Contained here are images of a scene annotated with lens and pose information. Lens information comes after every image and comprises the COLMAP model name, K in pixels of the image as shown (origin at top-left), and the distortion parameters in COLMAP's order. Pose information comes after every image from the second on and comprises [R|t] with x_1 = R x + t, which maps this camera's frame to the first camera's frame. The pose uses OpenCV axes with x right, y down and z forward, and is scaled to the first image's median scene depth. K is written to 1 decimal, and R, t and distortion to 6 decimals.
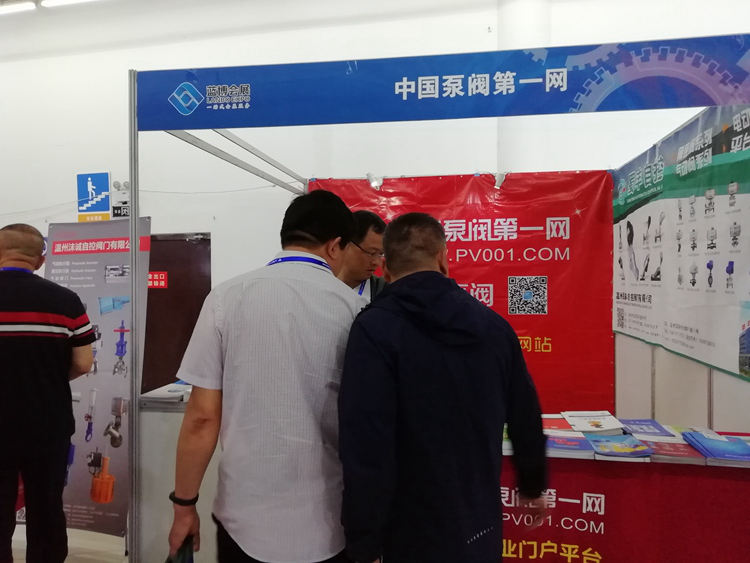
lens RADIAL K [[559.6, 0, 369.4], [0, 559.6, 281.0], [0, 0, 1]] dist [0.041402, -0.022754]
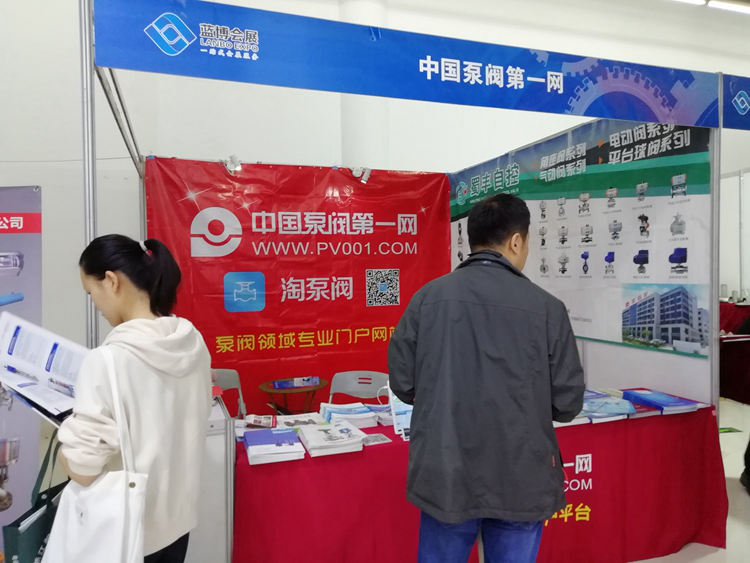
lens RADIAL K [[559.6, 0, 374.5], [0, 559.6, 279.2], [0, 0, 1]] dist [0.041402, -0.022754]
pose [[0.878702, -0.015771, 0.477111, -0.403762], [0.016761, 0.999857, 0.002182, 0.013394], [-0.477077, 0.006080, 0.878841, 0.167710]]
